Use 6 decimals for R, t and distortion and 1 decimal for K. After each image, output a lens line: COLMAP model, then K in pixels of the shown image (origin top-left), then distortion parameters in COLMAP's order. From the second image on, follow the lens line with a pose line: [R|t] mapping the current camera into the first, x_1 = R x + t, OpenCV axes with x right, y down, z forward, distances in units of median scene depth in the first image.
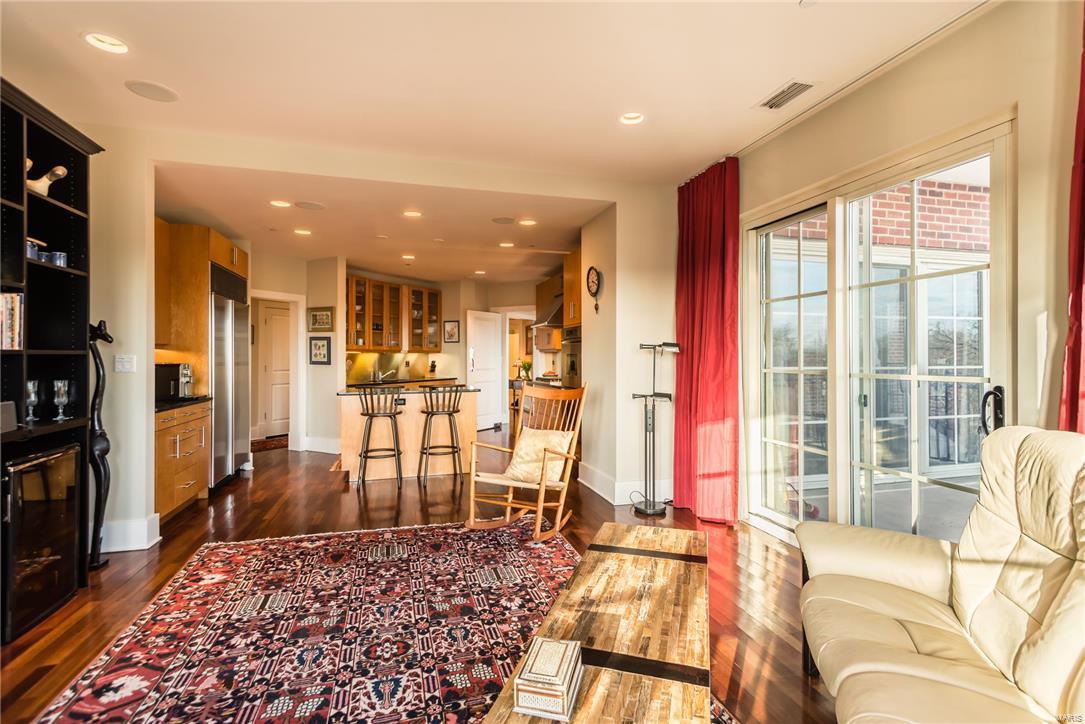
lens RADIAL K [[504.8, 0, 544.2], [0, 504.8, 356.4], [0, 0, 1]] dist [0.003326, -0.000150]
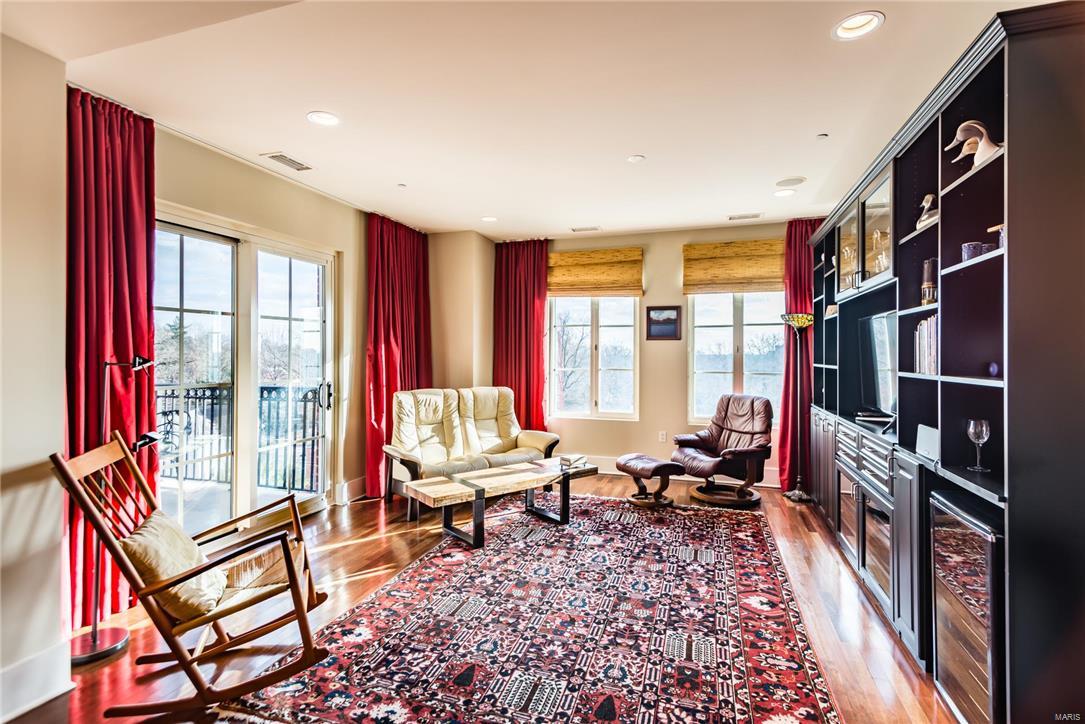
lens RADIAL K [[504.8, 0, 541.8], [0, 504.8, 355.6], [0, 0, 1]] dist [0.003326, -0.000150]
pose [[-0.821896, -0.002833, 0.569630, -0.883452], [-0.000001, 0.999988, 0.004972, -0.050964], [-0.569638, 0.004086, -0.821886, 1.969063]]
